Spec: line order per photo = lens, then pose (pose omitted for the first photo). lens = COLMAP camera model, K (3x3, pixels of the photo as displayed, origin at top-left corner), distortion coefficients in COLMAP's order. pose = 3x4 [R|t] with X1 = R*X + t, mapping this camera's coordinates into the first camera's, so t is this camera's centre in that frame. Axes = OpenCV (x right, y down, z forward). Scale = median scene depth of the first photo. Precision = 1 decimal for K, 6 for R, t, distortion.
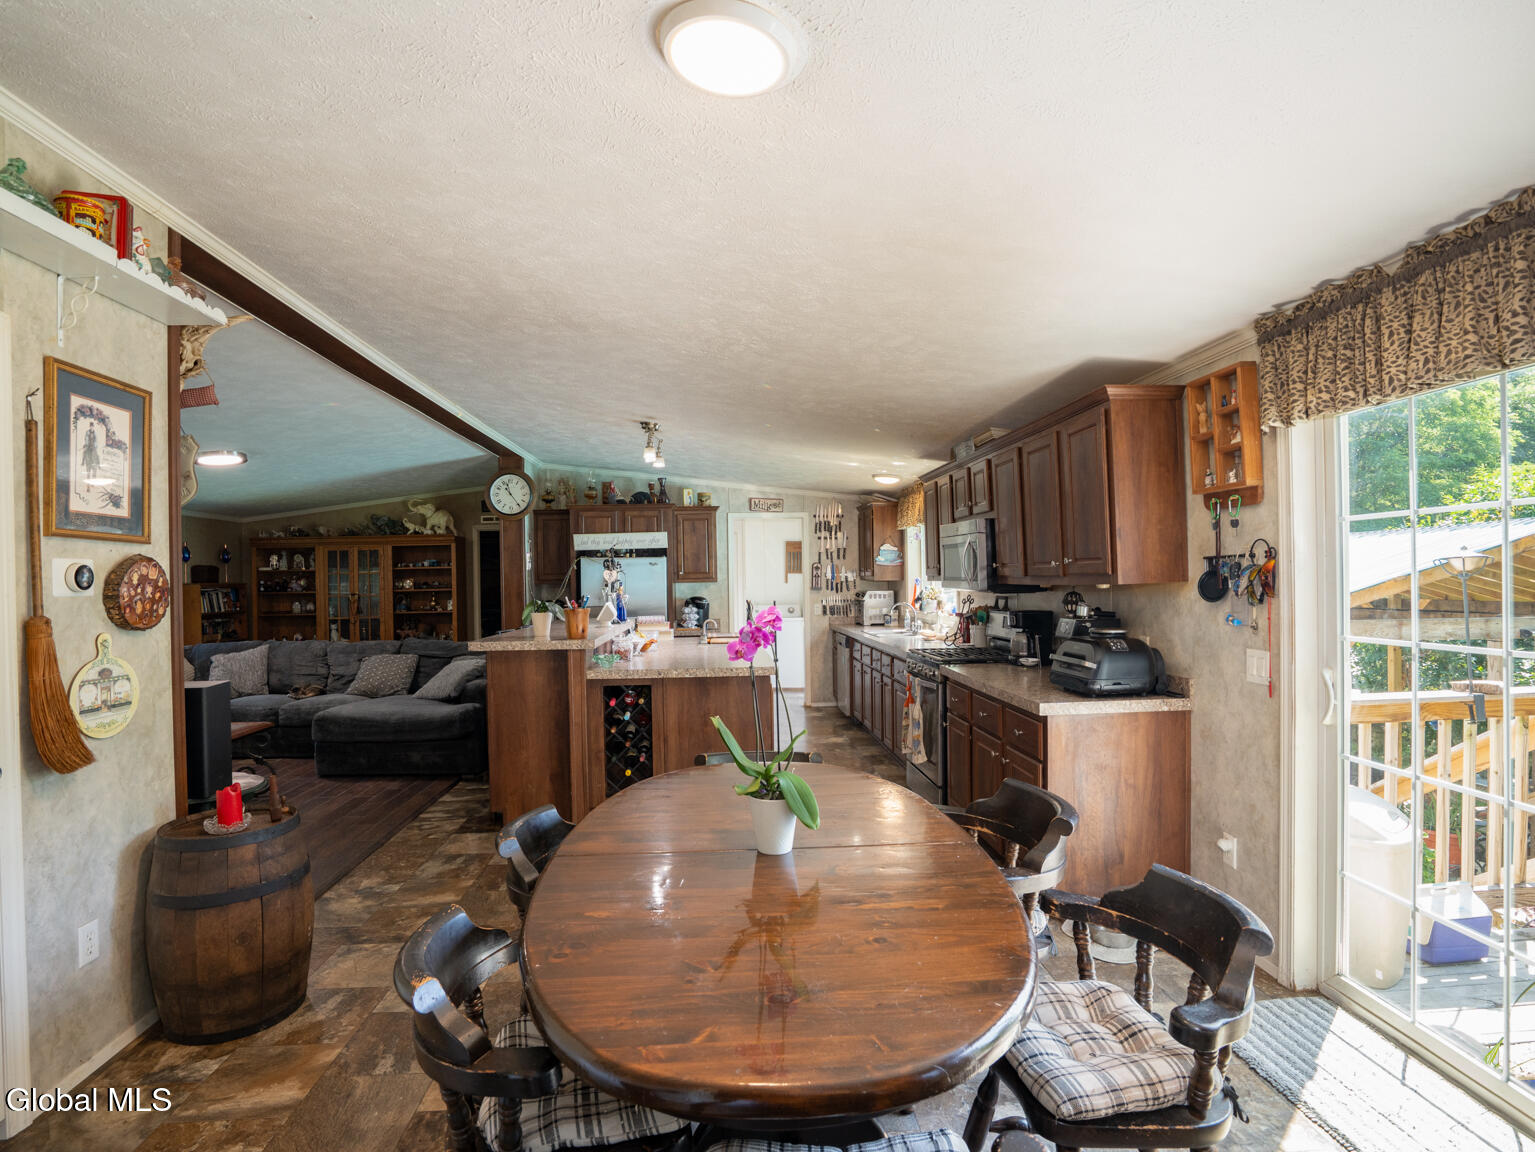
lens RADIAL K [[798.8, 0, 765.1], [0, 798.8, 578.7], [0, 0, 1]] dist [-0.051935, -0.000312]
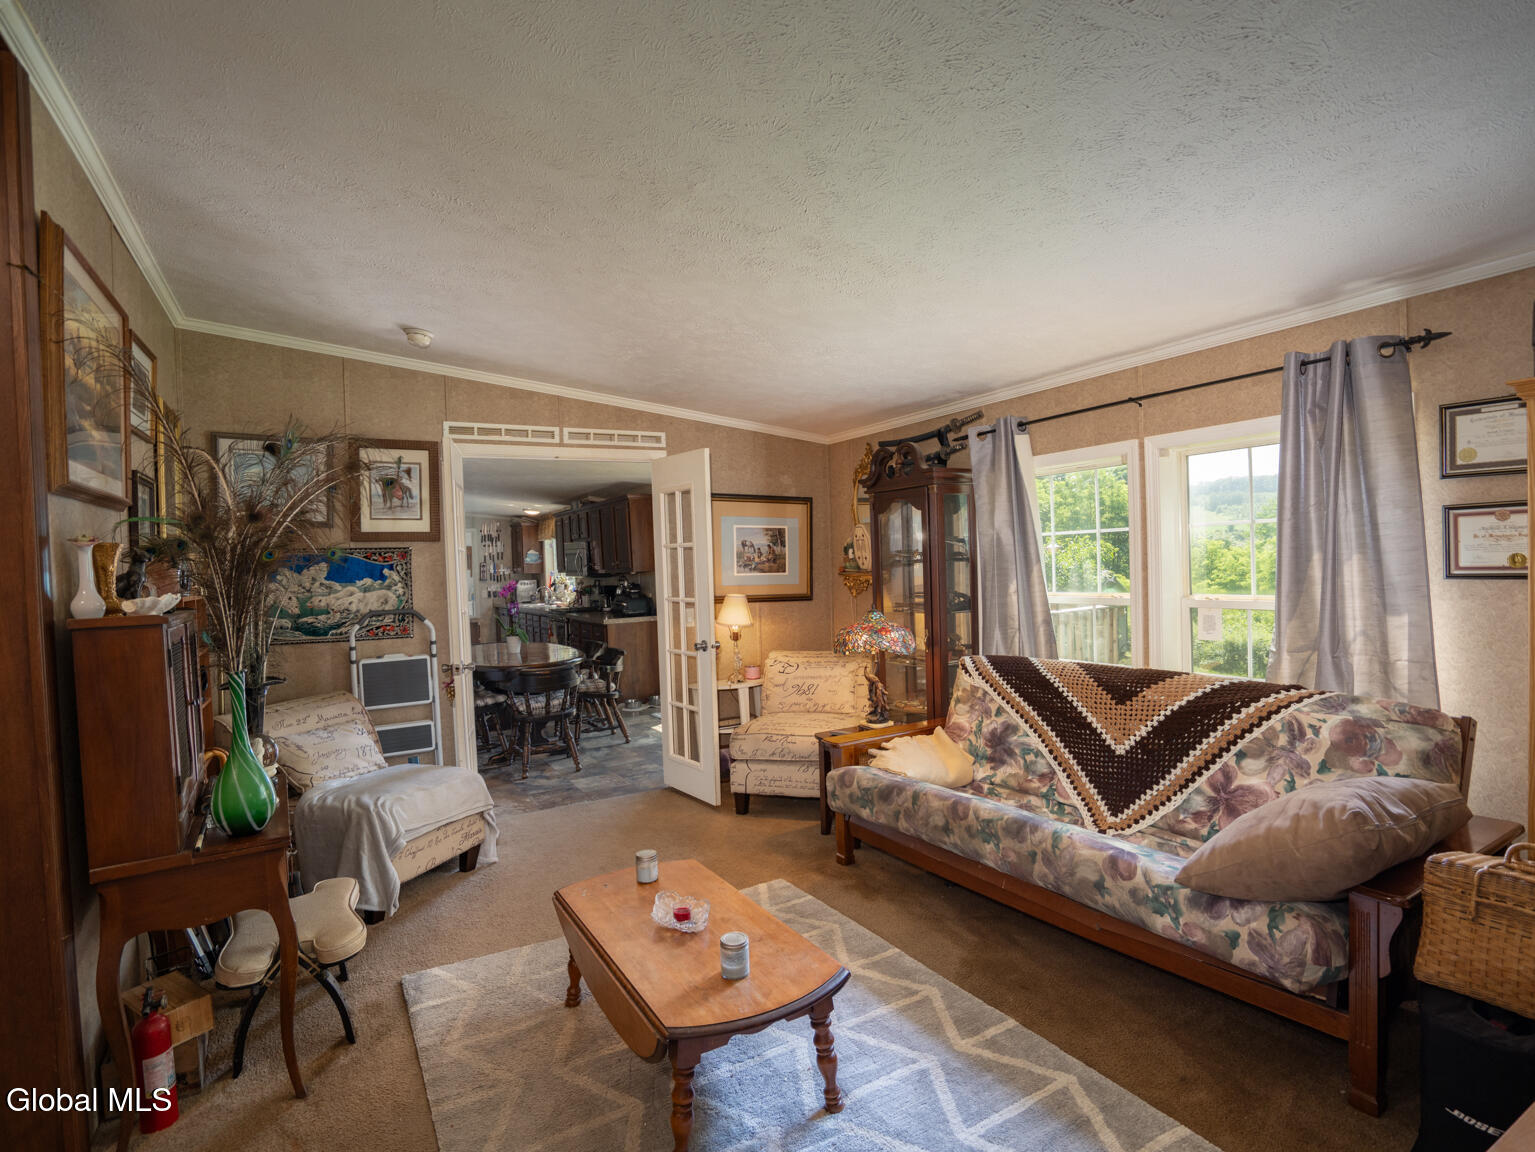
lens RADIAL K [[798.8, 0, 767.4], [0, 798.8, 578.2], [0, 0, 1]] dist [-0.051935, -0.000312]
pose [[0.896936, -0.026621, 0.441359, -0.131704], [0.022525, 0.999641, 0.014519, -0.000548], [-0.441587, -0.003081, 0.897213, -0.649246]]
